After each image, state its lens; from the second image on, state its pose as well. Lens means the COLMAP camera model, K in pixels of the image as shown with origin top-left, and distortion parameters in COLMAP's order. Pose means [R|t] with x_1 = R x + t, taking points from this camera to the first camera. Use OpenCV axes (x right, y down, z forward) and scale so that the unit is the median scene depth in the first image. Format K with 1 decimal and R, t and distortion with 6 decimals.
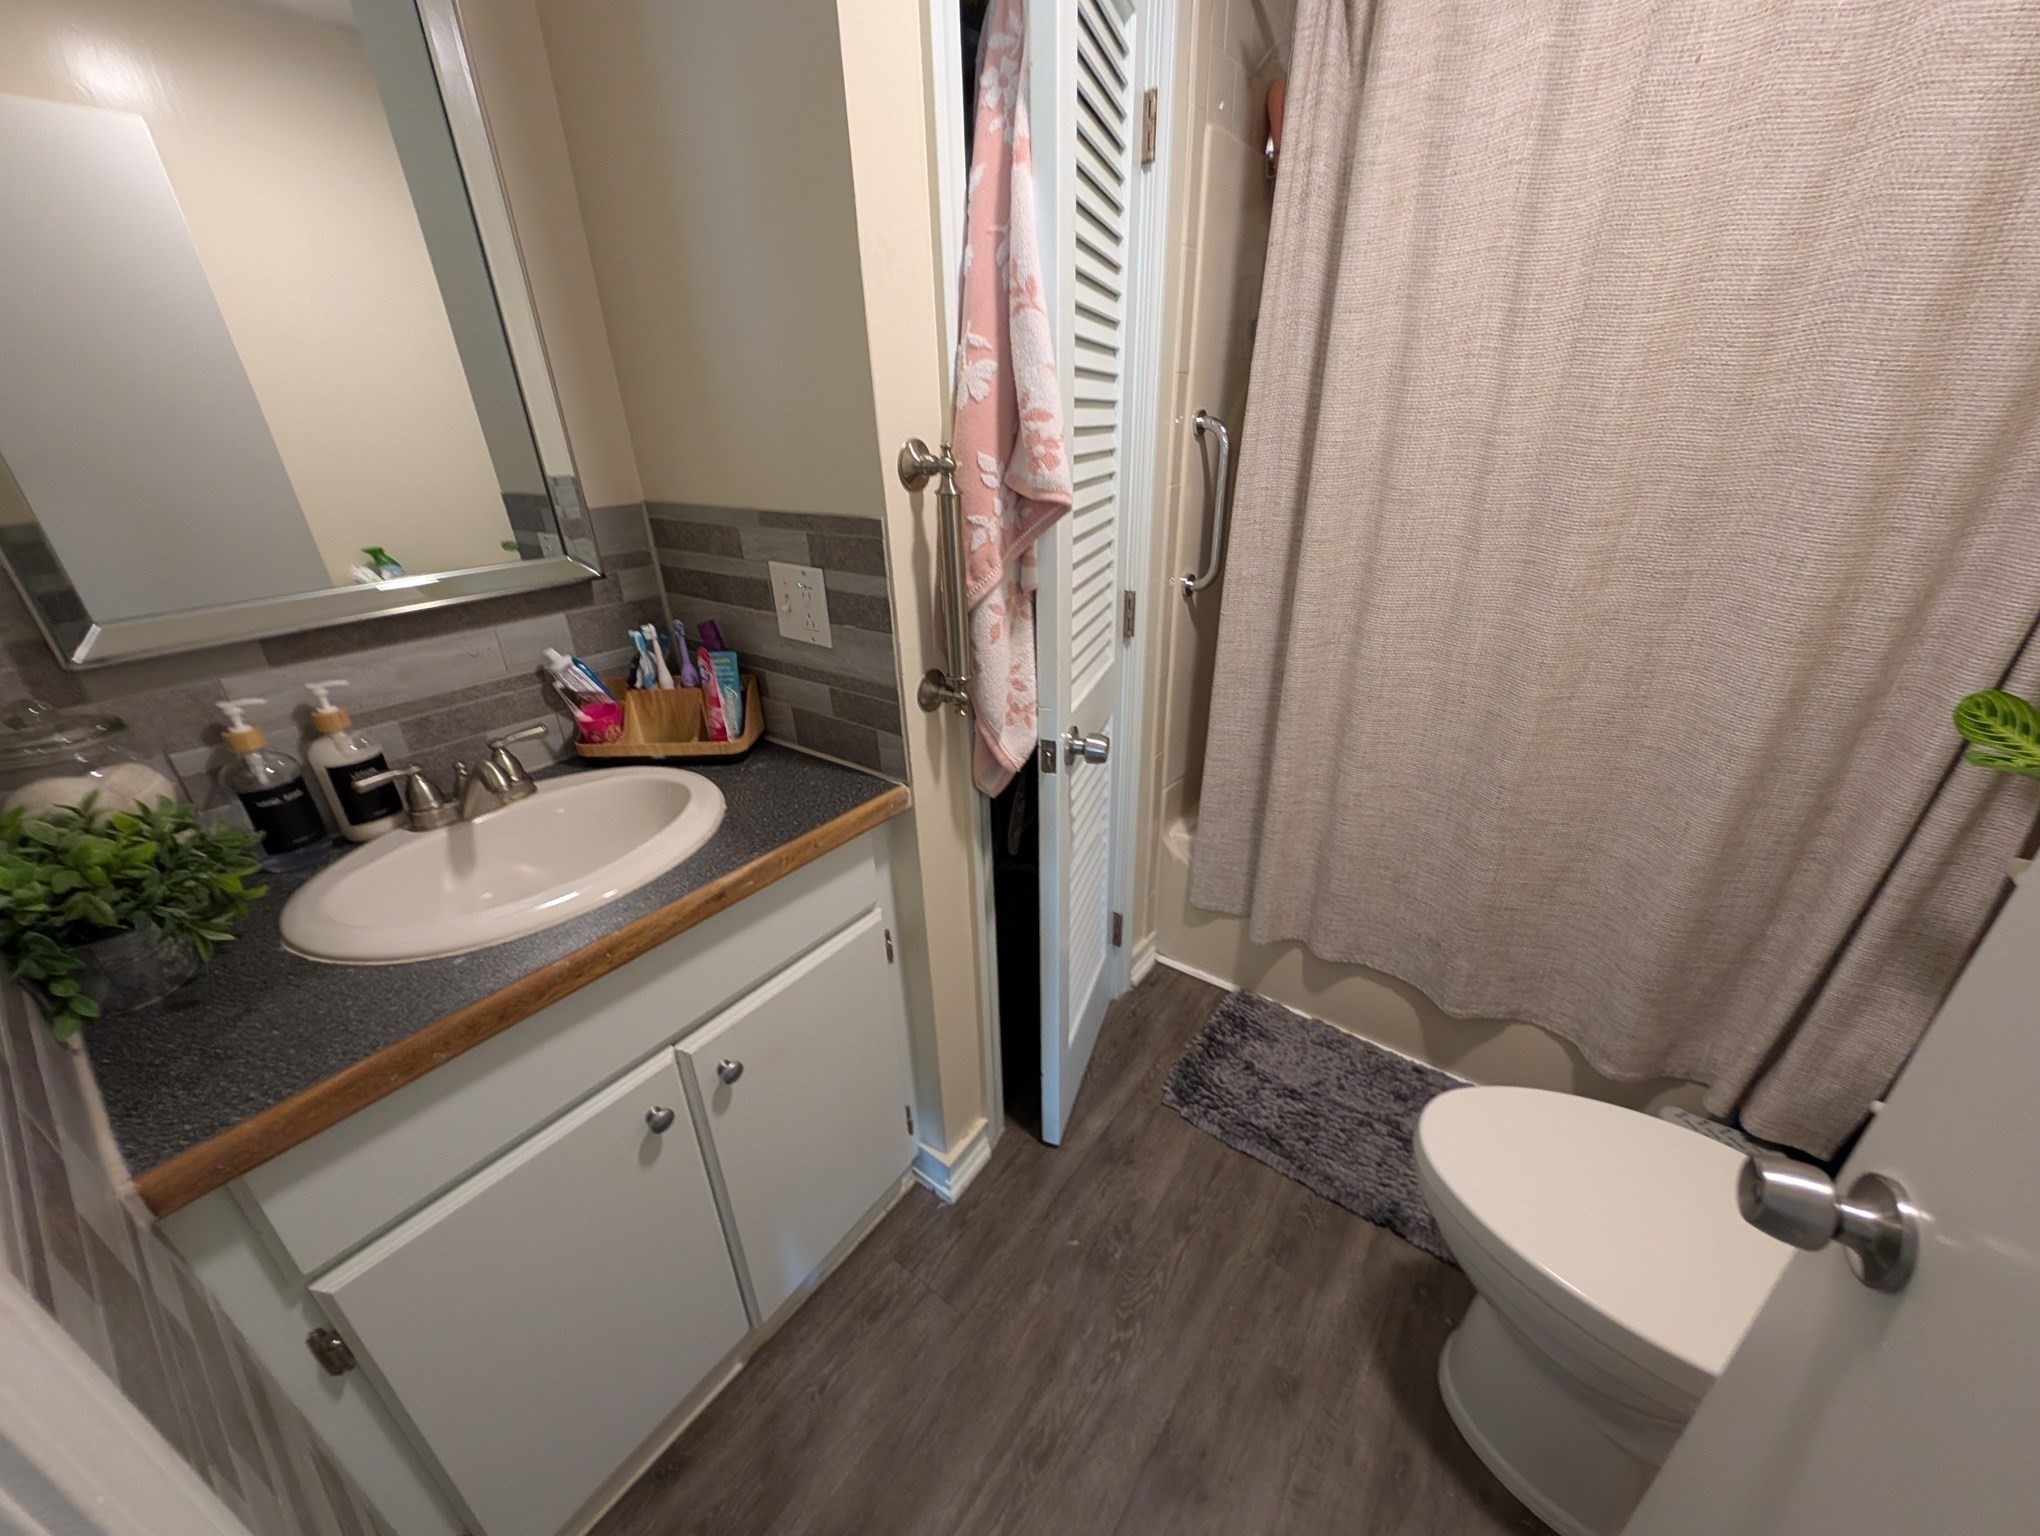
lens RADIAL K [[753.6, 0, 1020.0], [0, 753.6, 768.0], [0, 0, 1]] dist [-0.000943, -0.000145]
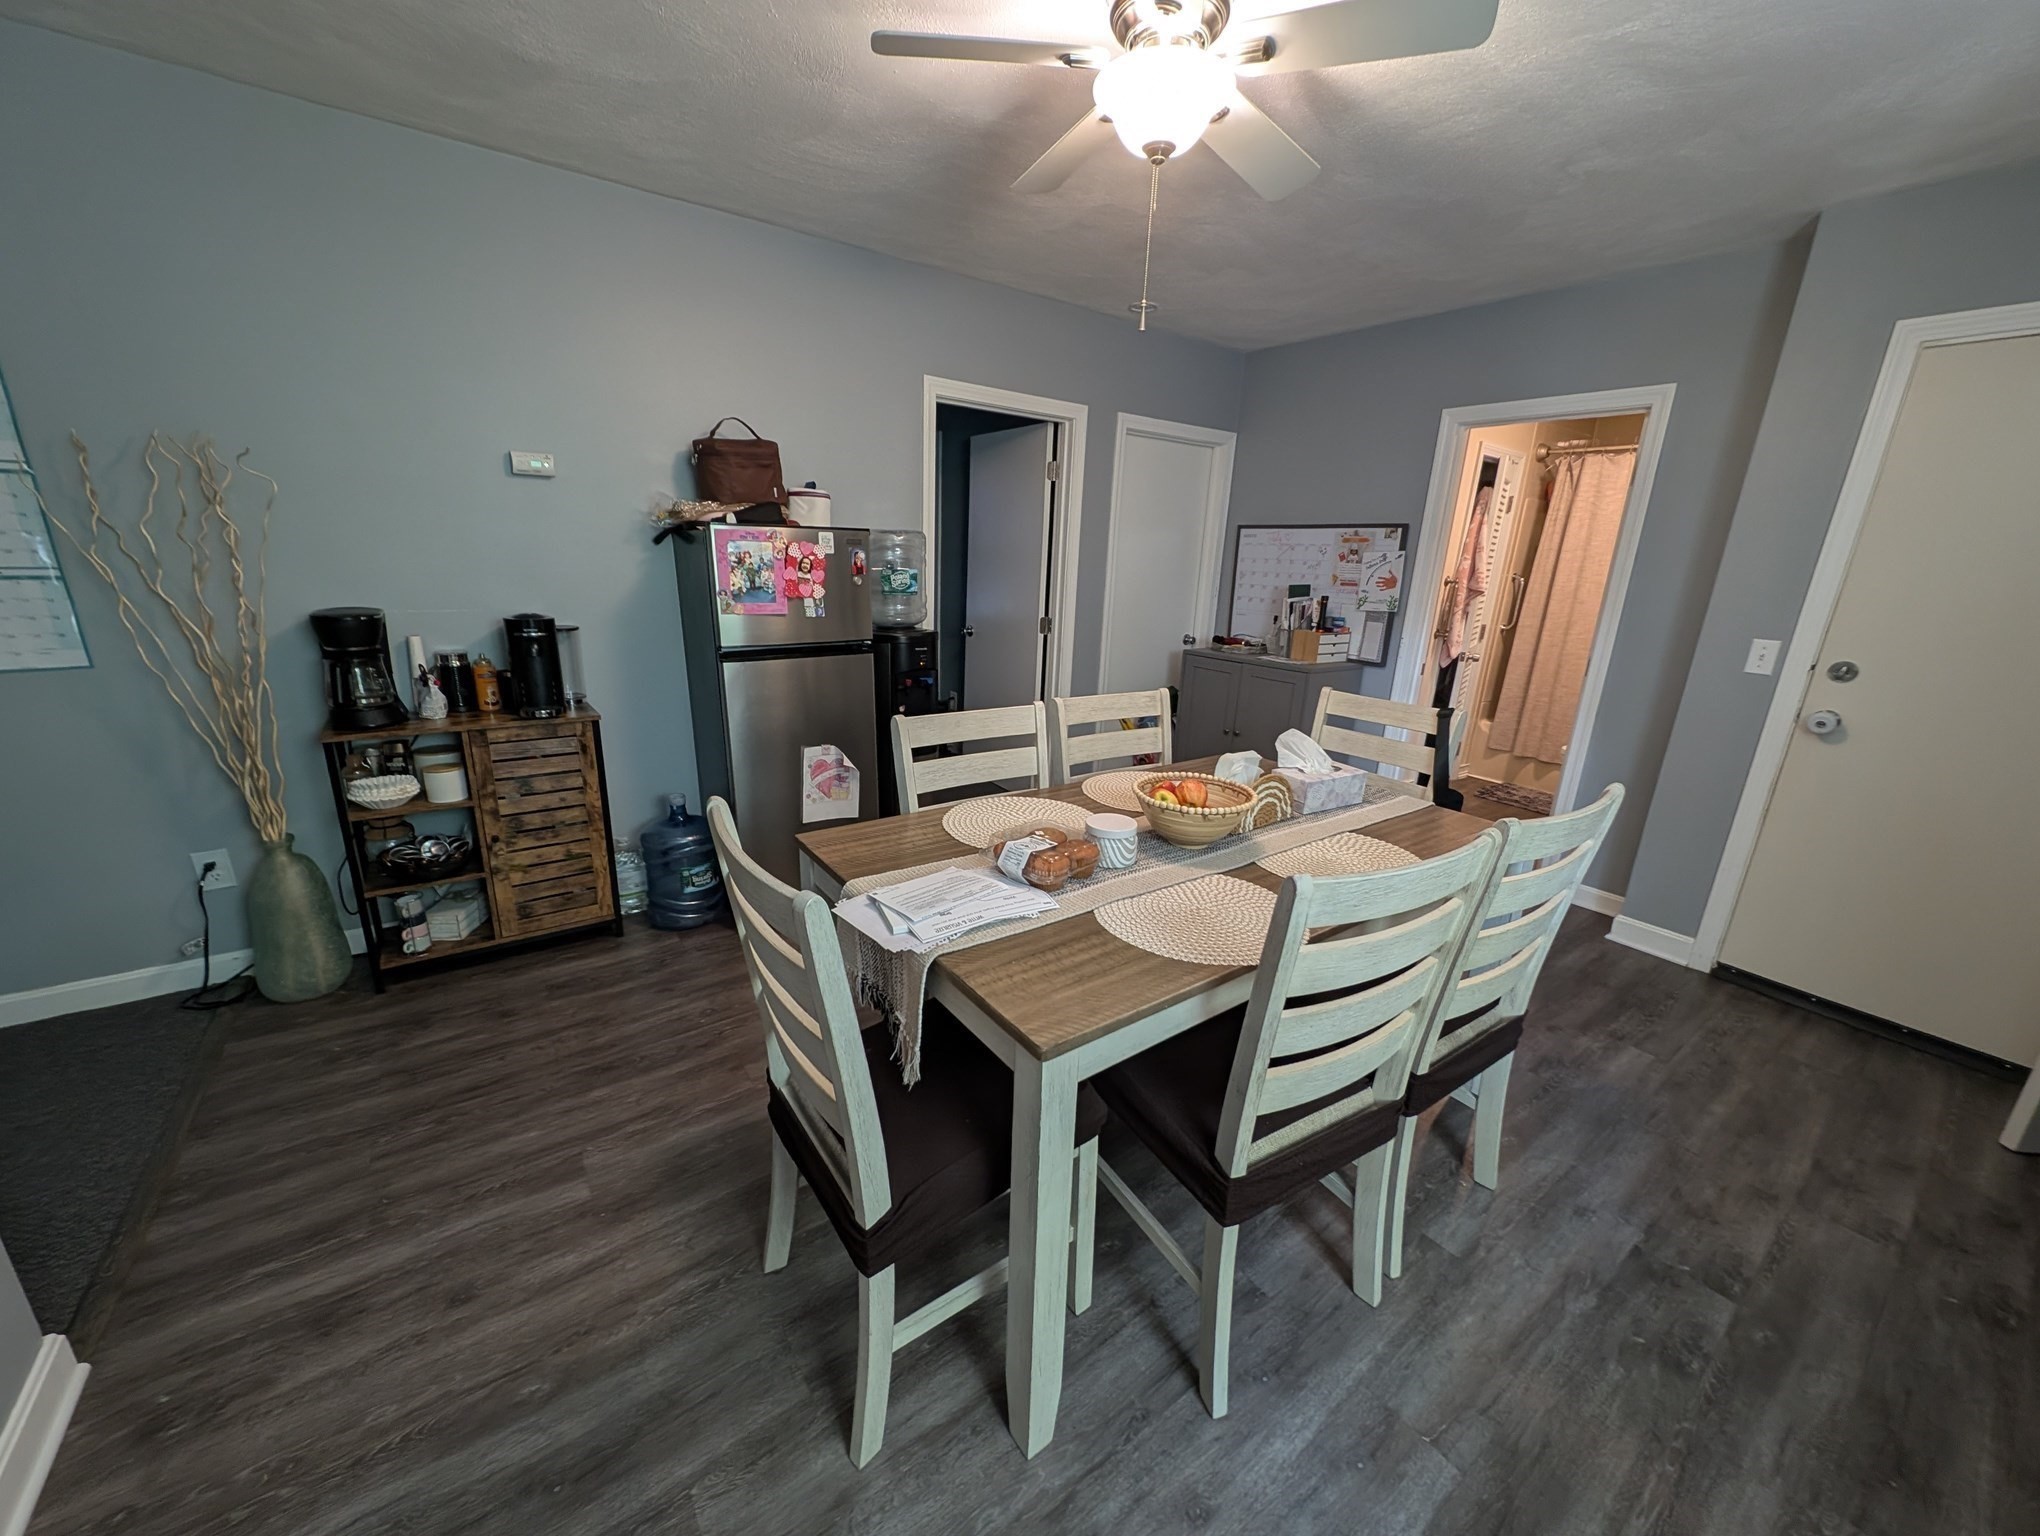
lens RADIAL K [[753.6, 0, 1020.0], [0, 753.6, 768.0], [0, 0, 1]] dist [-0.000943, -0.000145]
pose [[0.948766, 0.144859, -0.280817, -0.761659], [-0.185629, 0.974719, -0.124359, 1.157961], [0.255704, 0.170115, 0.951670, -2.524516]]
